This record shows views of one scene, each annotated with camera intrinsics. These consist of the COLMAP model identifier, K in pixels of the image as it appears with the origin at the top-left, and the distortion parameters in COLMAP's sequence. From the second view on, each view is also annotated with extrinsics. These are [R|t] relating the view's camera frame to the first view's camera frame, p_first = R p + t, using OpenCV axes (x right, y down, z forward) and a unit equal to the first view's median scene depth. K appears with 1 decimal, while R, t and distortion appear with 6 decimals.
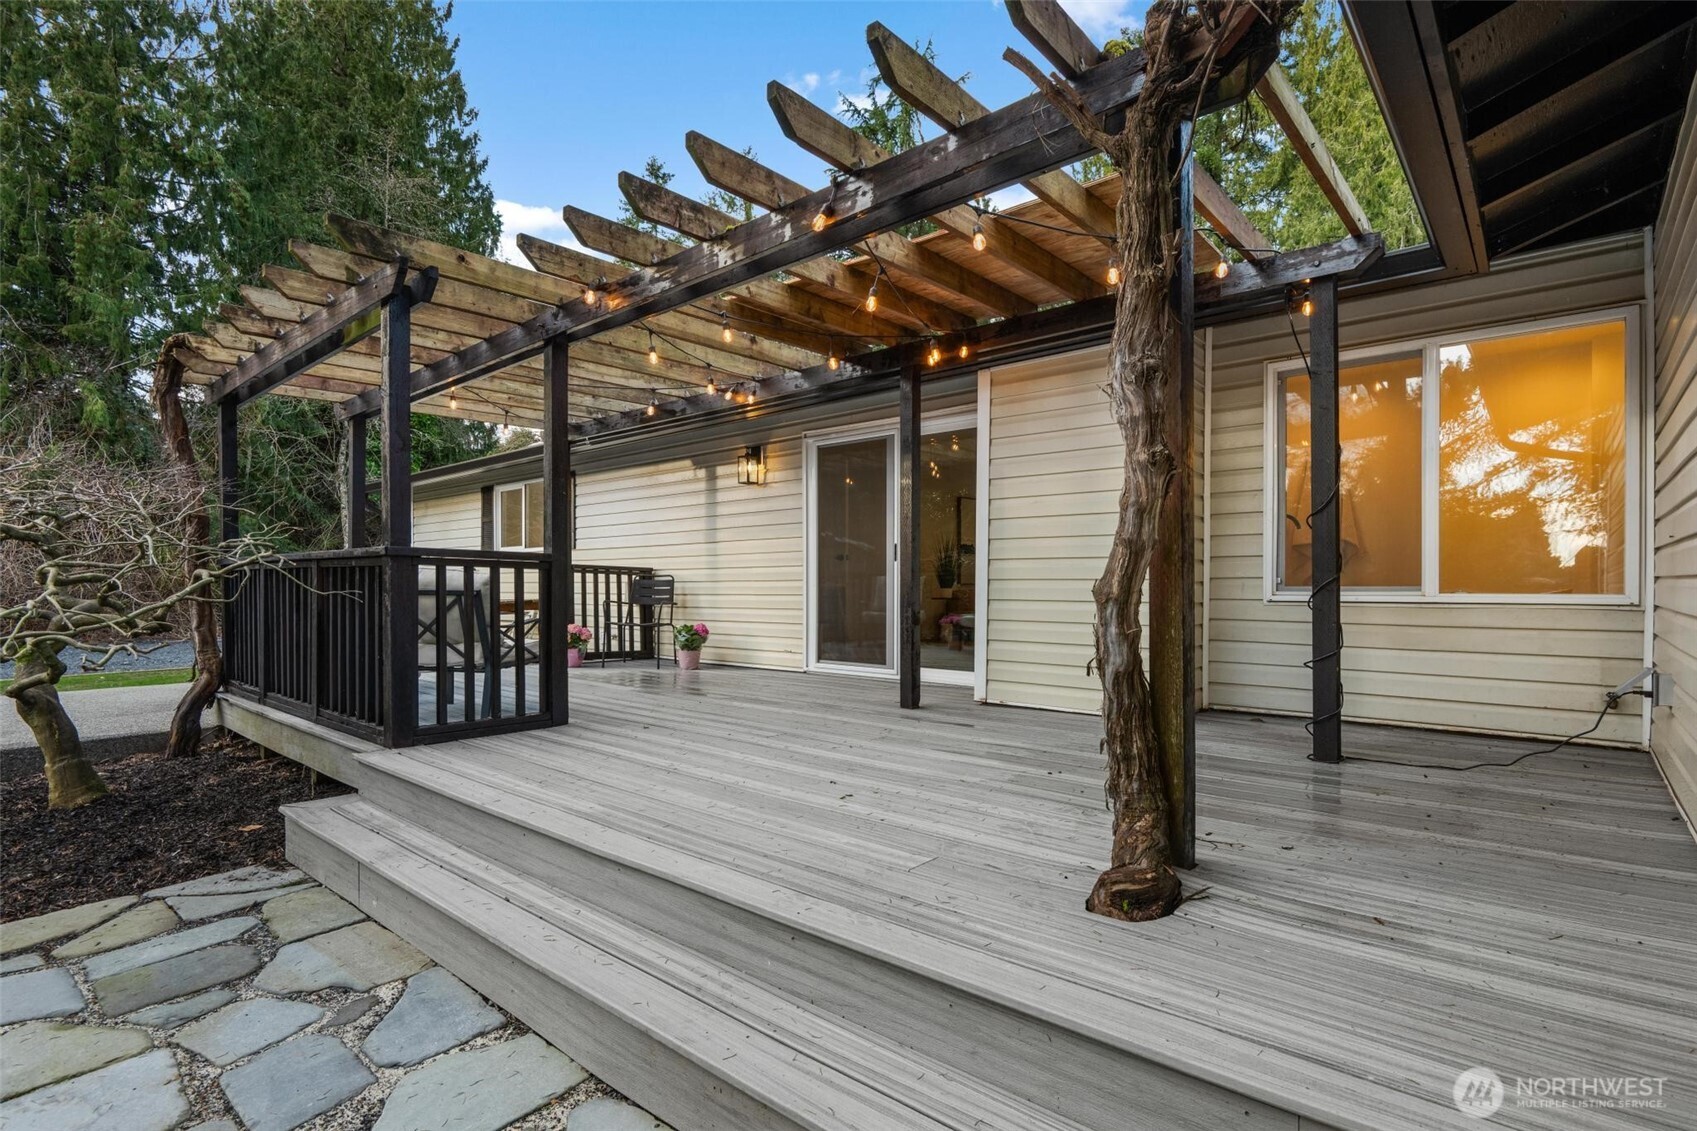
lens RADIAL K [[901.5, 0, 847.2], [0, 901.5, 607.0], [0, 0, 1]] dist [-0.021544, 0.000133]
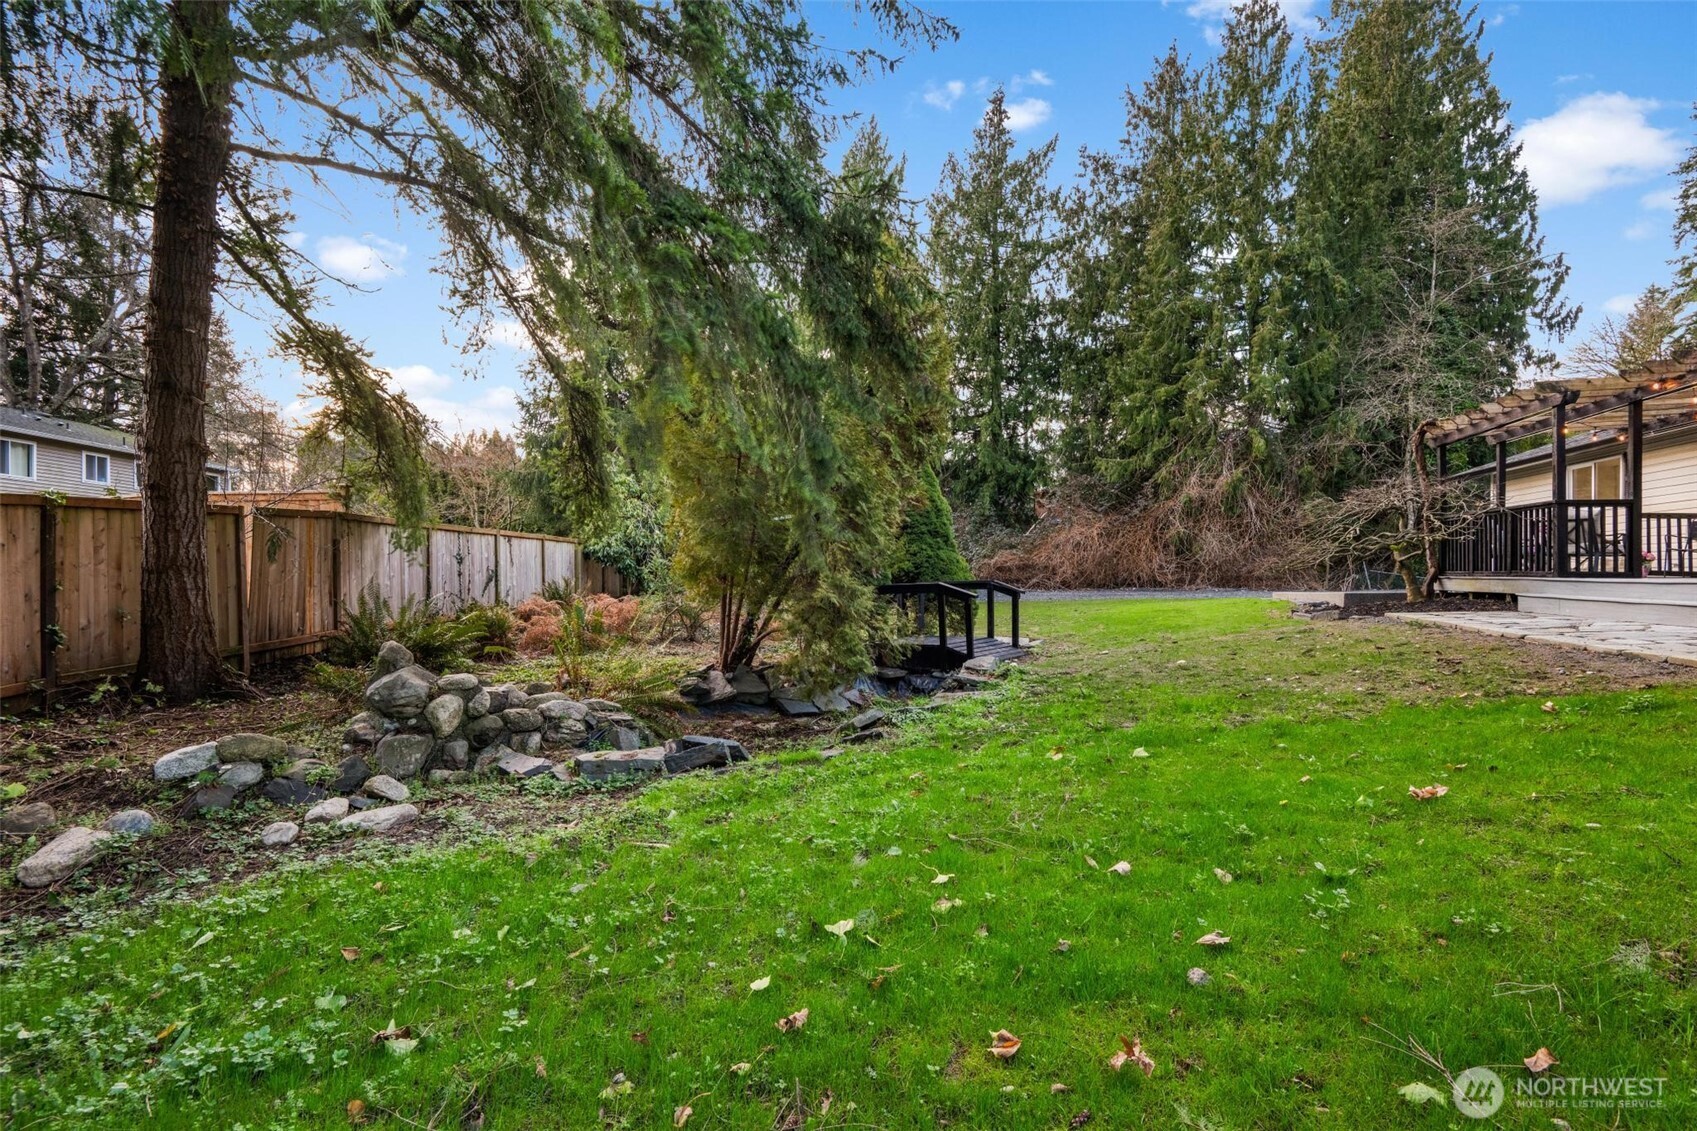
lens RADIAL K [[901.5, 0, 847.2], [0, 901.5, 607.0], [0, 0, 1]] dist [-0.021544, 0.000133]
pose [[0.528725, 0.008713, -0.848749, 0.271383], [0.001974, 0.999932, 0.011496, 0.095753], [0.848791, -0.007754, 0.528672, -0.975220]]
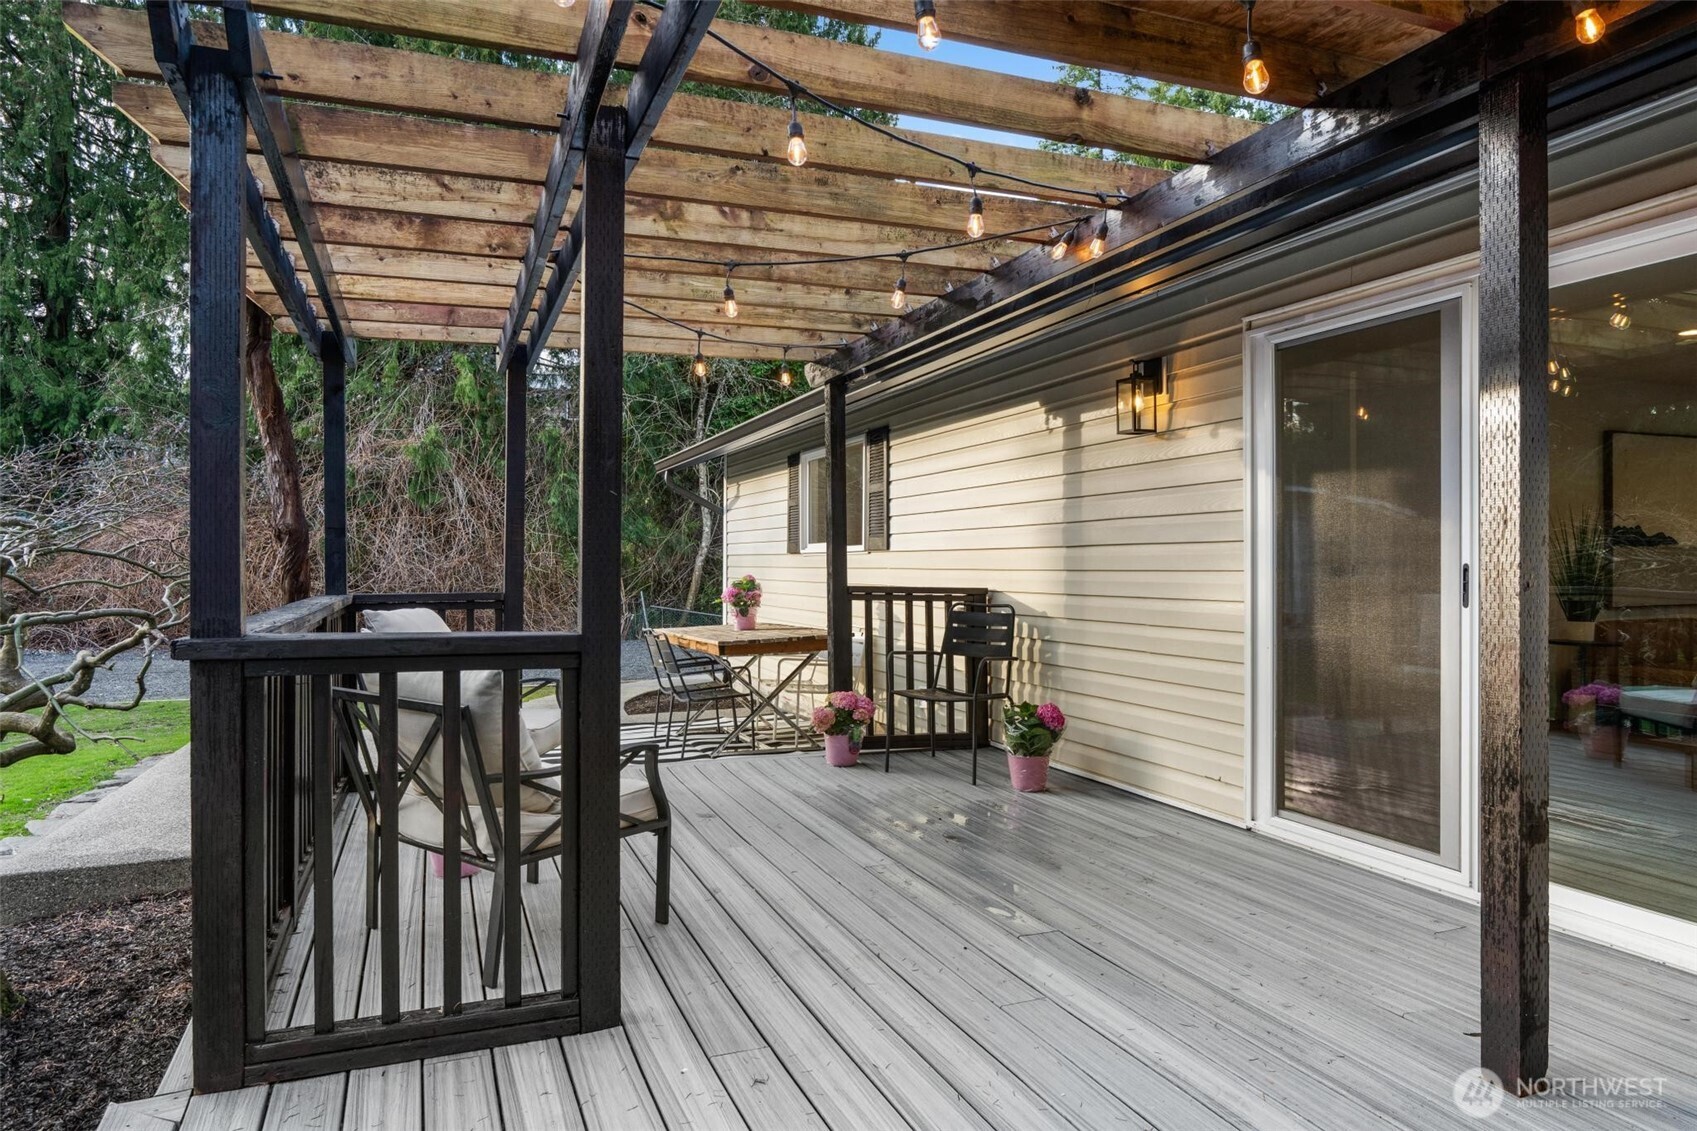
lens RADIAL K [[1134.4, 0, 854.3], [0, 1134.4, 592.4], [0, 0, 1]] dist [-0.003070, -0.000996]
pose [[0.900312, 0.003461, -0.435231, 0.023253], [-0.000326, 0.999973, 0.007278, -0.052212], [0.435244, -0.006411, 0.900290, 0.356917]]
